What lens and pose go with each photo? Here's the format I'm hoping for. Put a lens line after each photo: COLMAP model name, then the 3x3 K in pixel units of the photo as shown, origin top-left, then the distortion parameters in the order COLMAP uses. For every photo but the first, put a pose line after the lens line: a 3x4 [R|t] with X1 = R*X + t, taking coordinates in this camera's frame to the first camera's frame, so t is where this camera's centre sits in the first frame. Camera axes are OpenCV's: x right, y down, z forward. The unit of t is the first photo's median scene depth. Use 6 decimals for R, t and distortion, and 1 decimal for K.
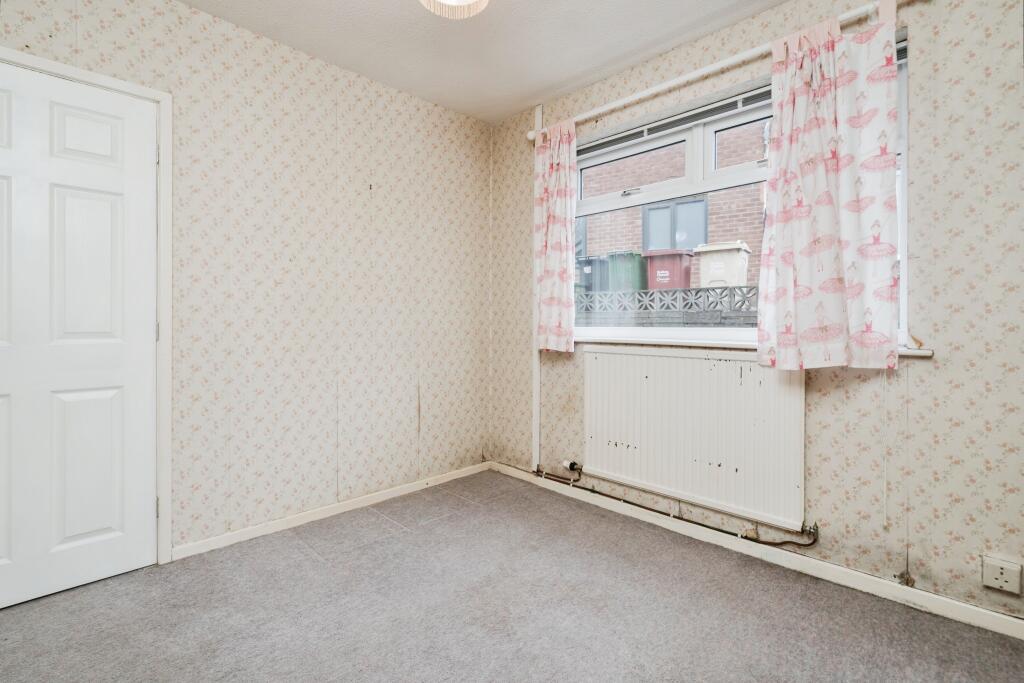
lens RADIAL K [[476.4, 0, 510.3], [0, 476.4, 319.5], [0, 0, 1]] dist [0.000583, 0.000563]
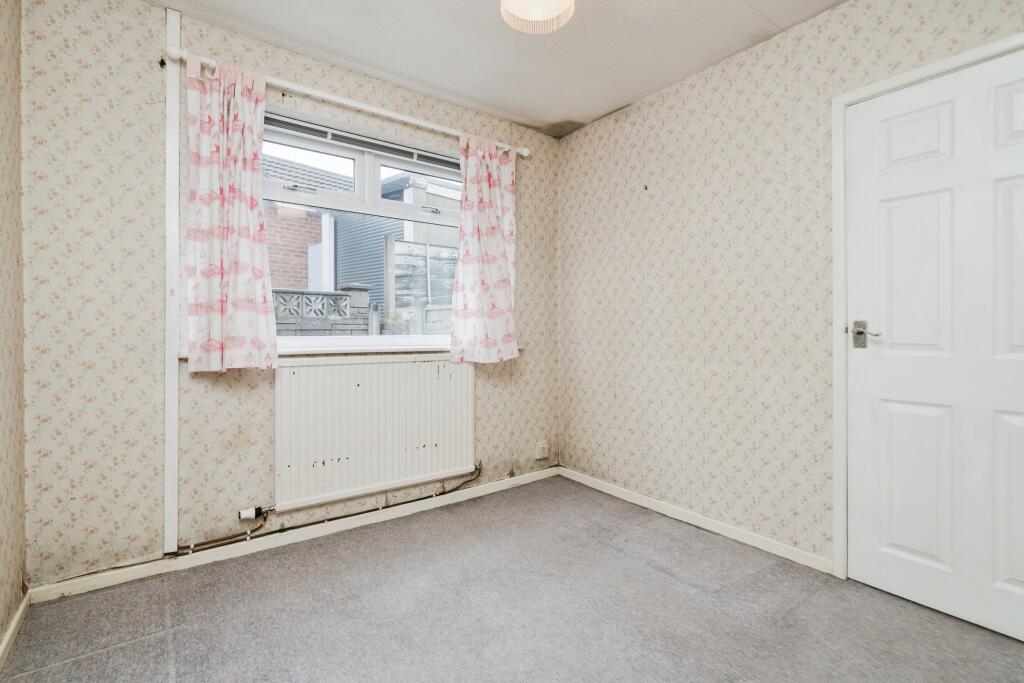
lens RADIAL K [[462.3, 0, 509.7], [0, 462.3, 329.9], [0, 0, 1]] dist [-0.012109, 0.000799]
pose [[0.149791, -0.001251, 0.988717, -0.656561], [-0.008723, 0.999959, 0.002587, -0.002590], [-0.988679, -0.009012, 0.149774, 0.549503]]
